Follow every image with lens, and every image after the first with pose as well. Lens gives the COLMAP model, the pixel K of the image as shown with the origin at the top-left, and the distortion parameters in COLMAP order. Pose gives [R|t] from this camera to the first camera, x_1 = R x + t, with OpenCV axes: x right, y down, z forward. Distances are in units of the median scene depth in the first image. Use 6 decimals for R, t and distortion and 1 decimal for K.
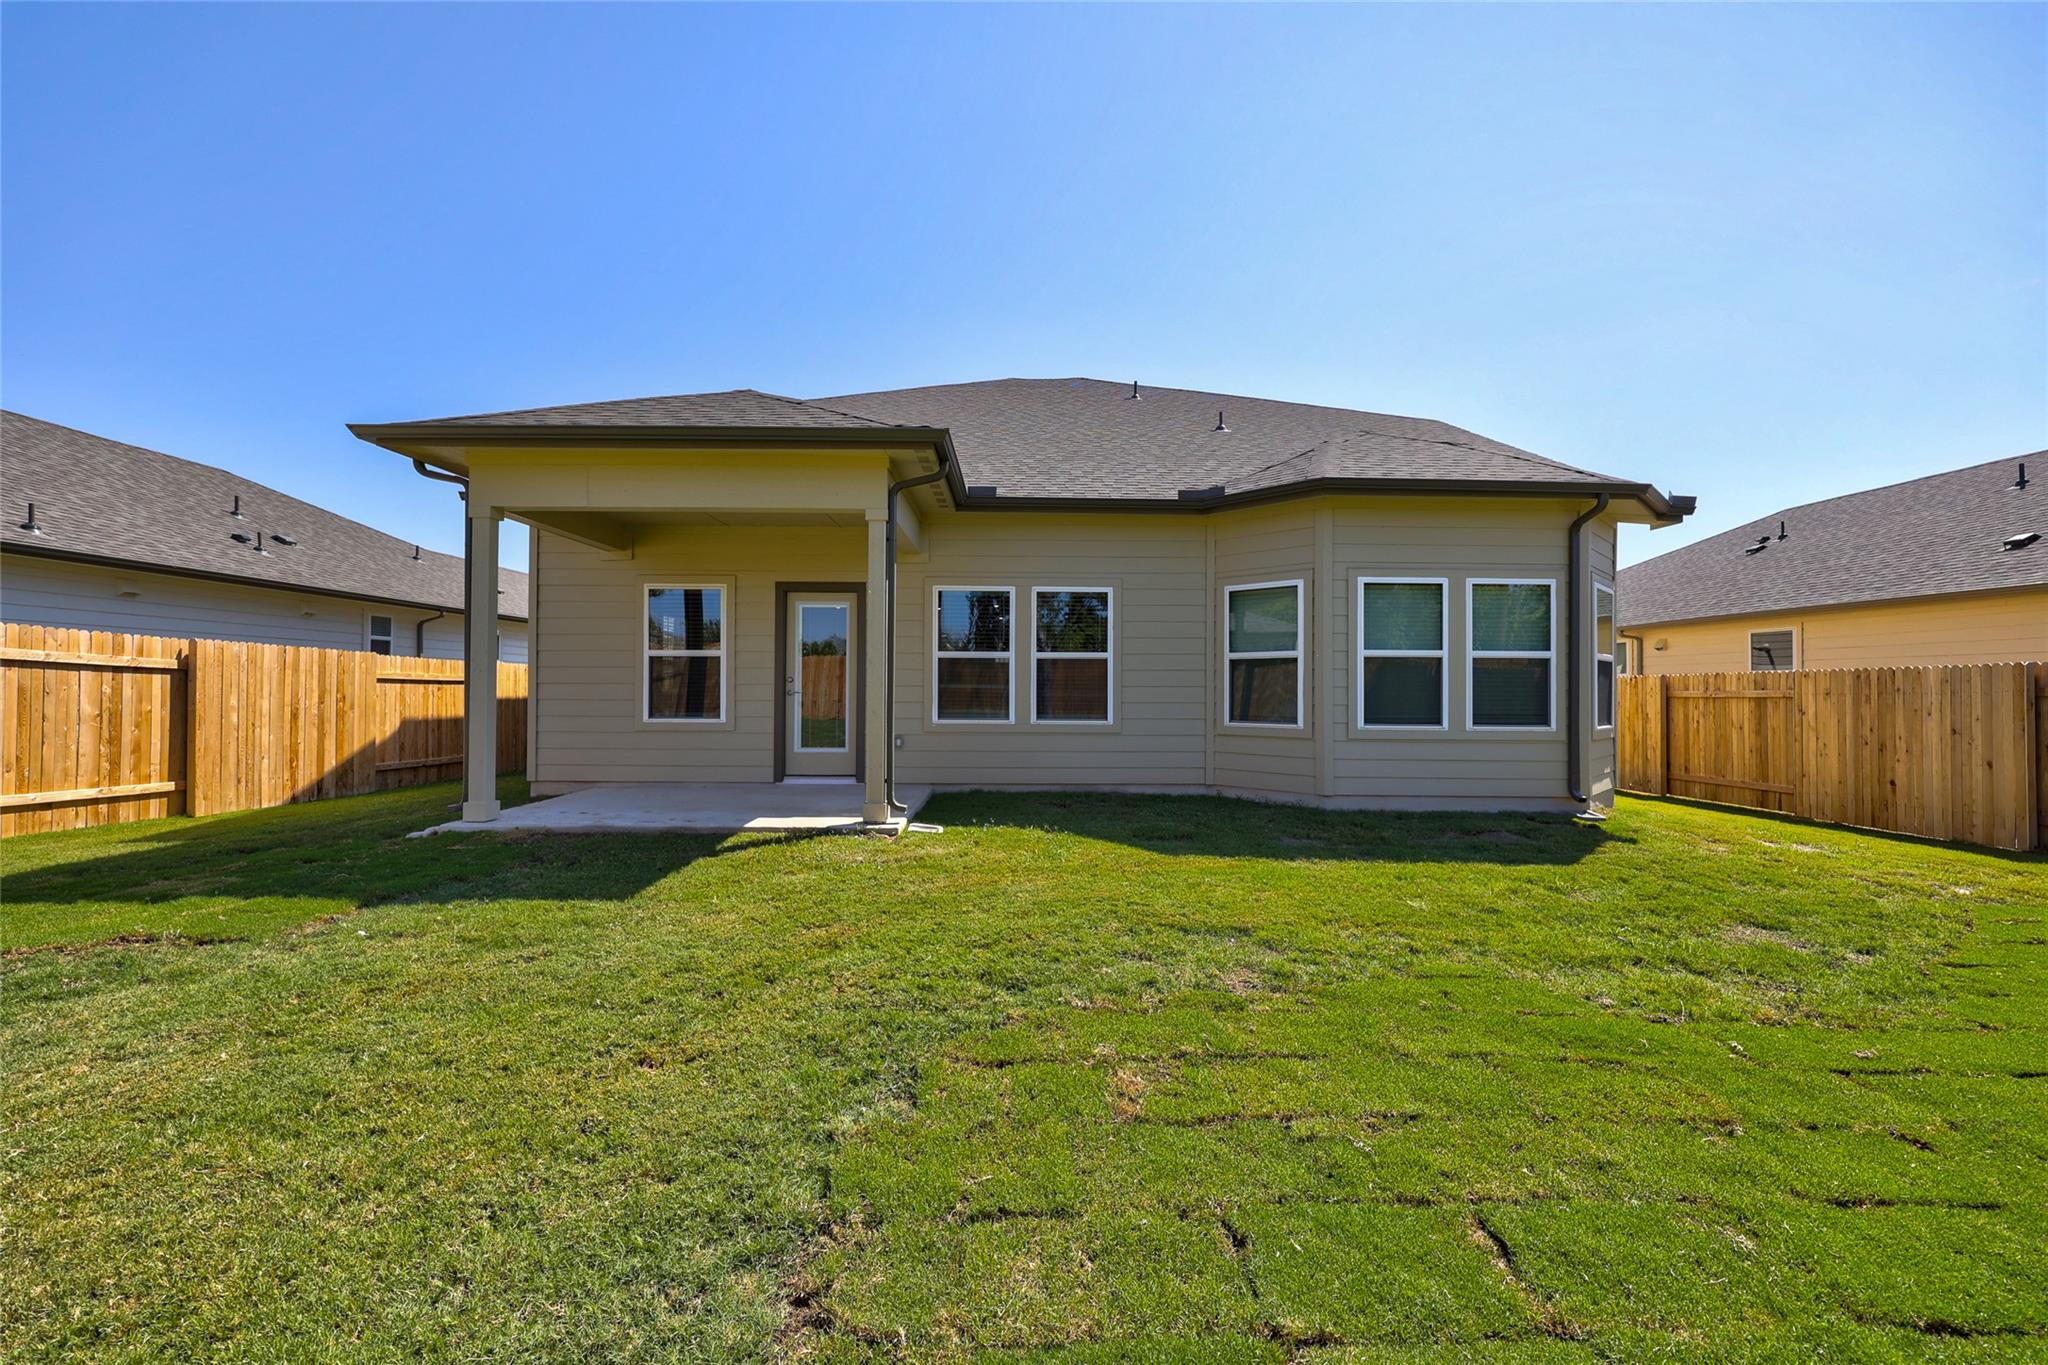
lens RADIAL K [[847.5, 0, 1026.0], [0, 847.5, 683.1], [0, 0, 1]] dist [-0.001801, -0.000479]
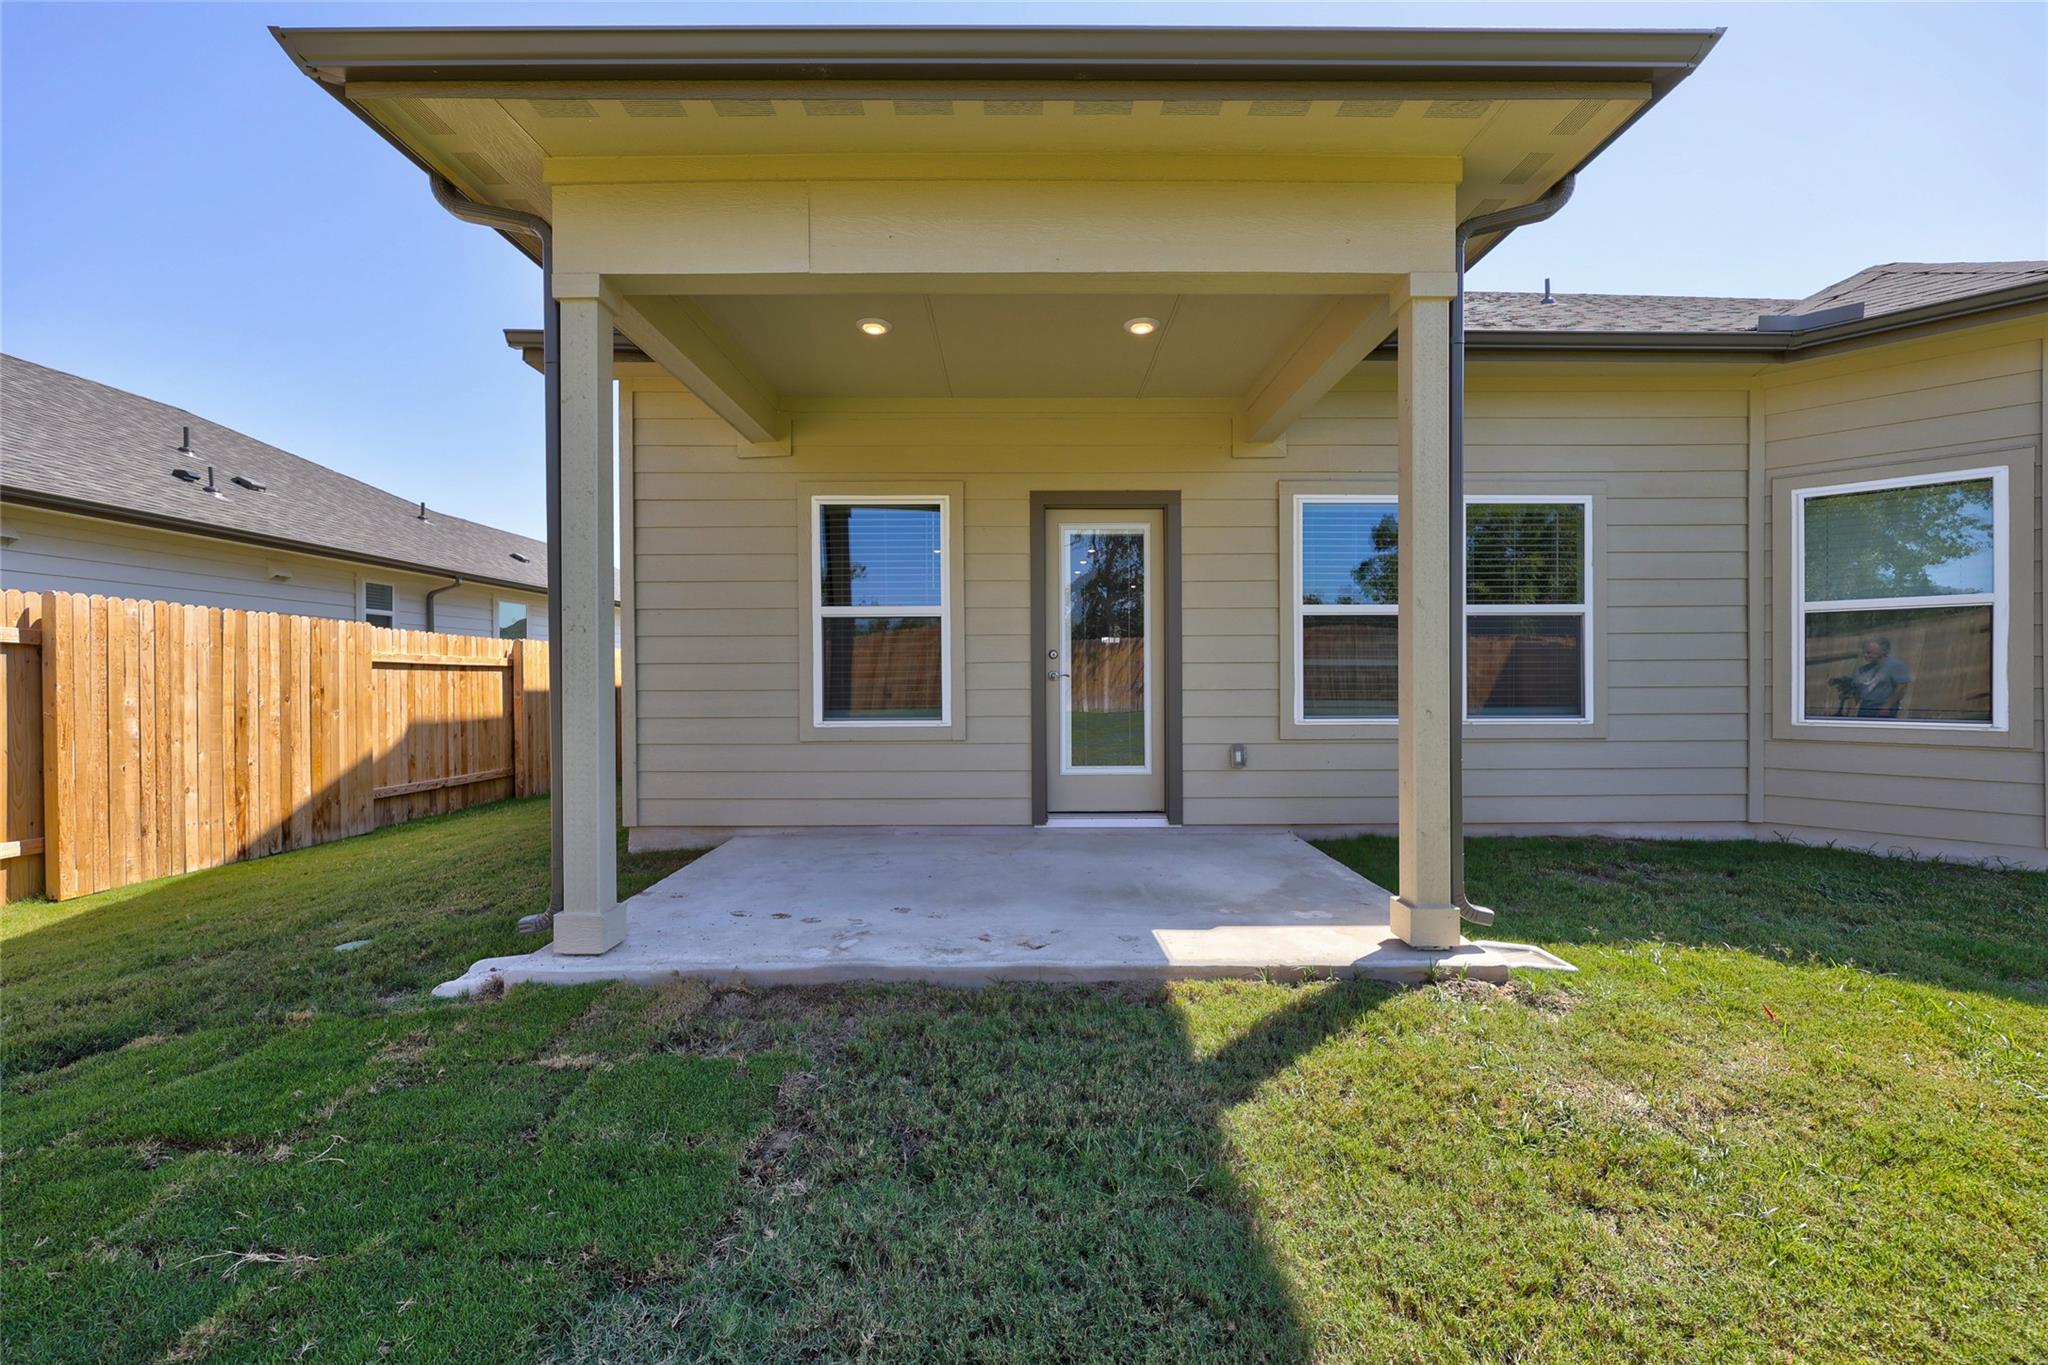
lens RADIAL K [[847.5, 0, 1024.9], [0, 847.5, 686.0], [0, 0, 1]] dist [-0.001801, -0.000479]
pose [[0.999950, -0.009213, -0.003900, -0.297092], [0.009285, 0.999779, 0.018864, 0.006727], [0.003726, -0.018899, 0.999814, 0.397780]]
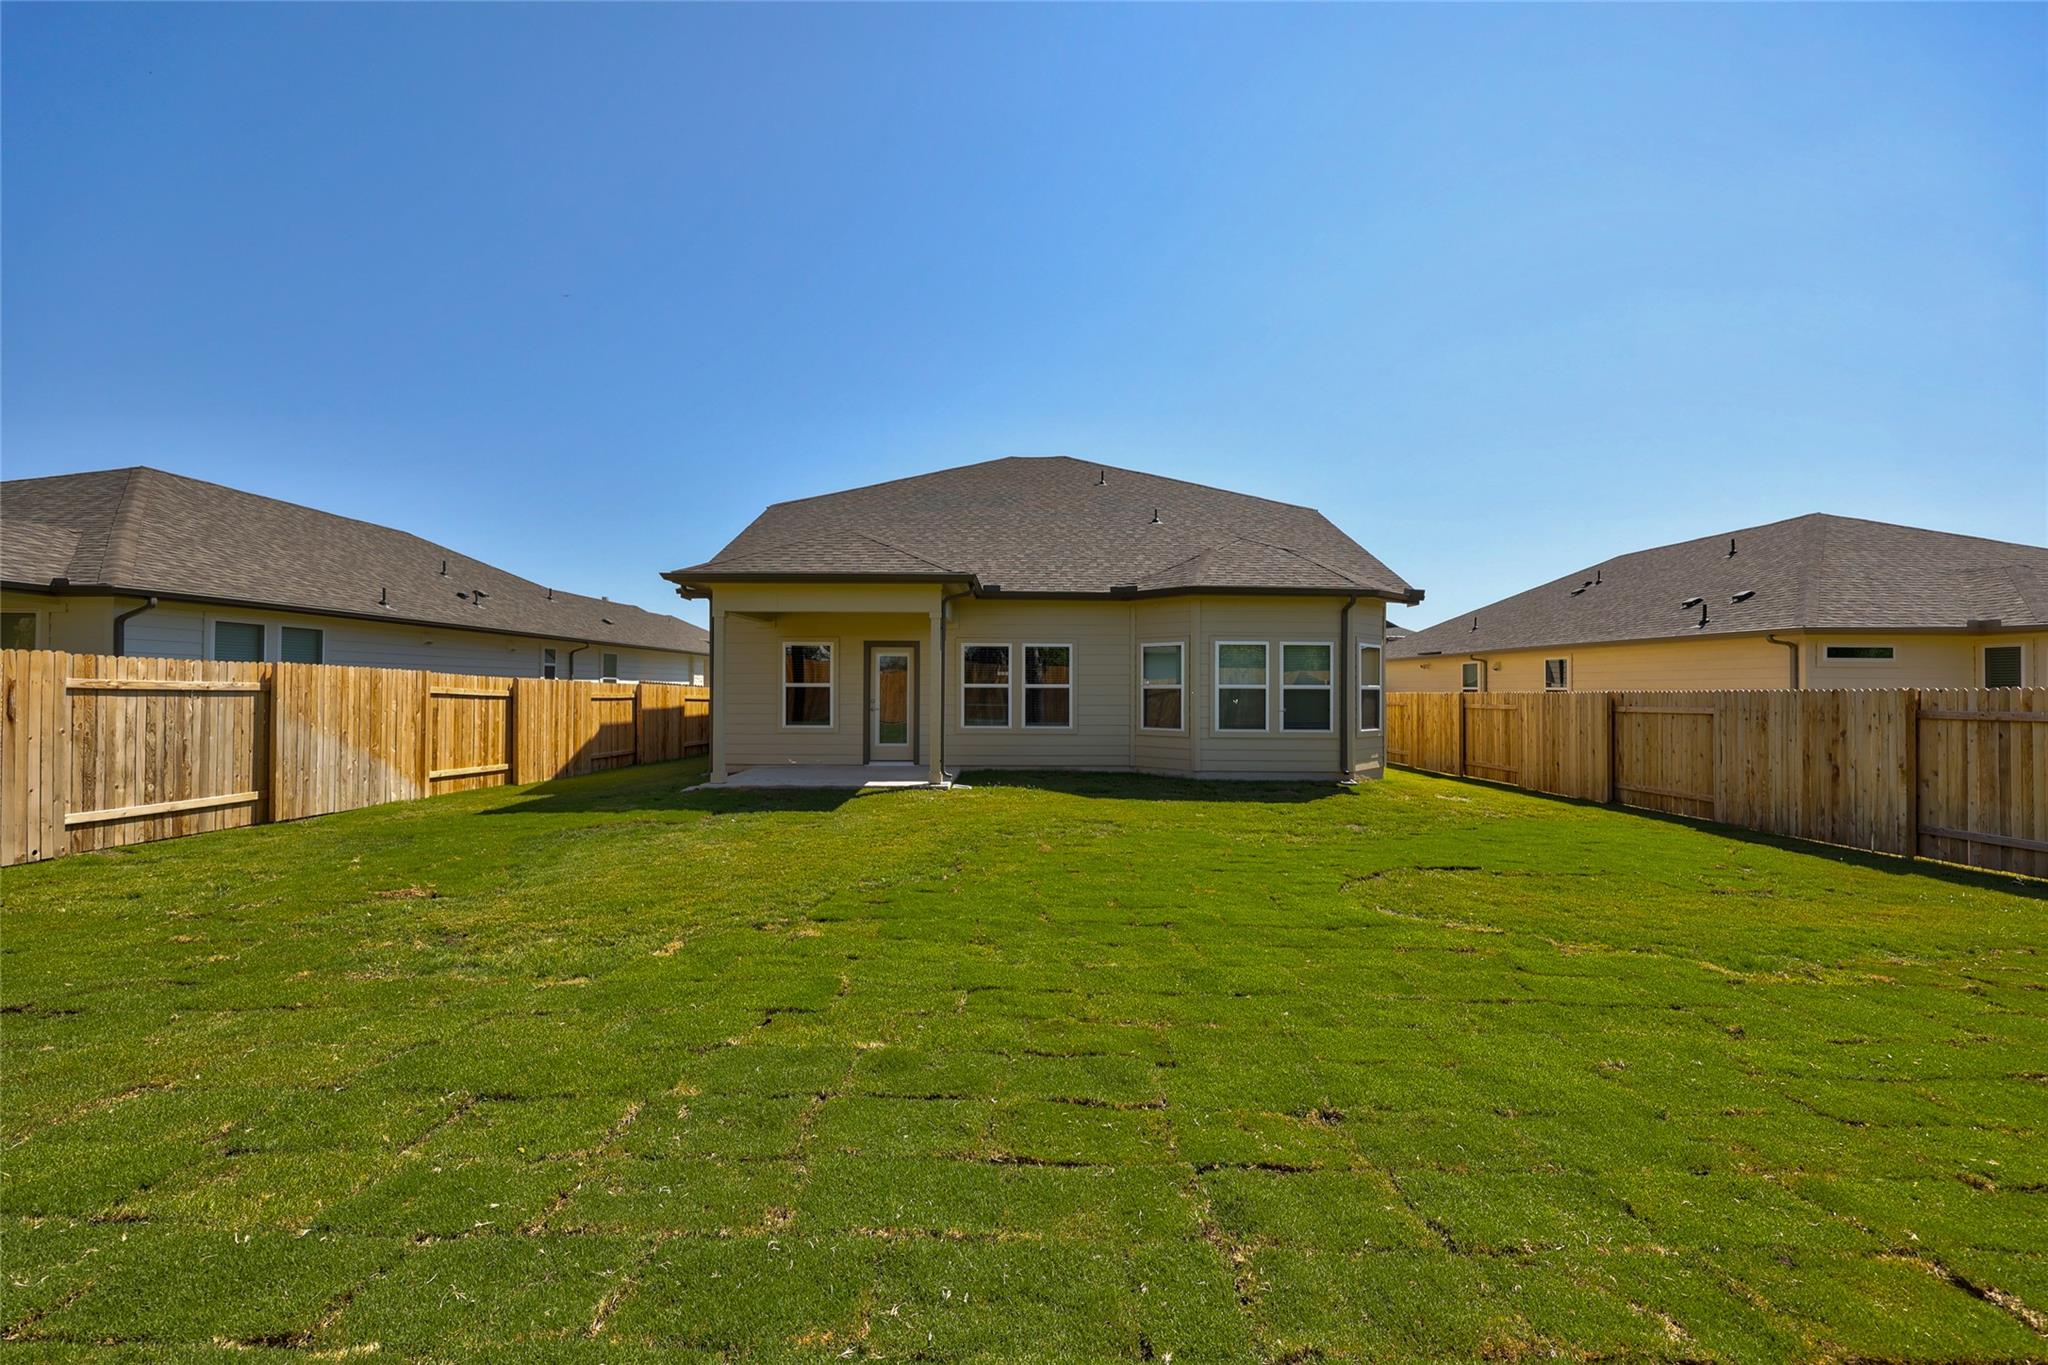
lens RADIAL K [[847.5, 0, 1024.1], [0, 847.5, 685.2], [0, 0, 1]] dist [-0.001801, -0.000479]
pose [[0.999998, -0.001206, -0.001860, 0.013178], [0.001214, 0.999990, 0.004242, -0.040833], [0.001855, -0.004245, 0.999989, -0.615134]]
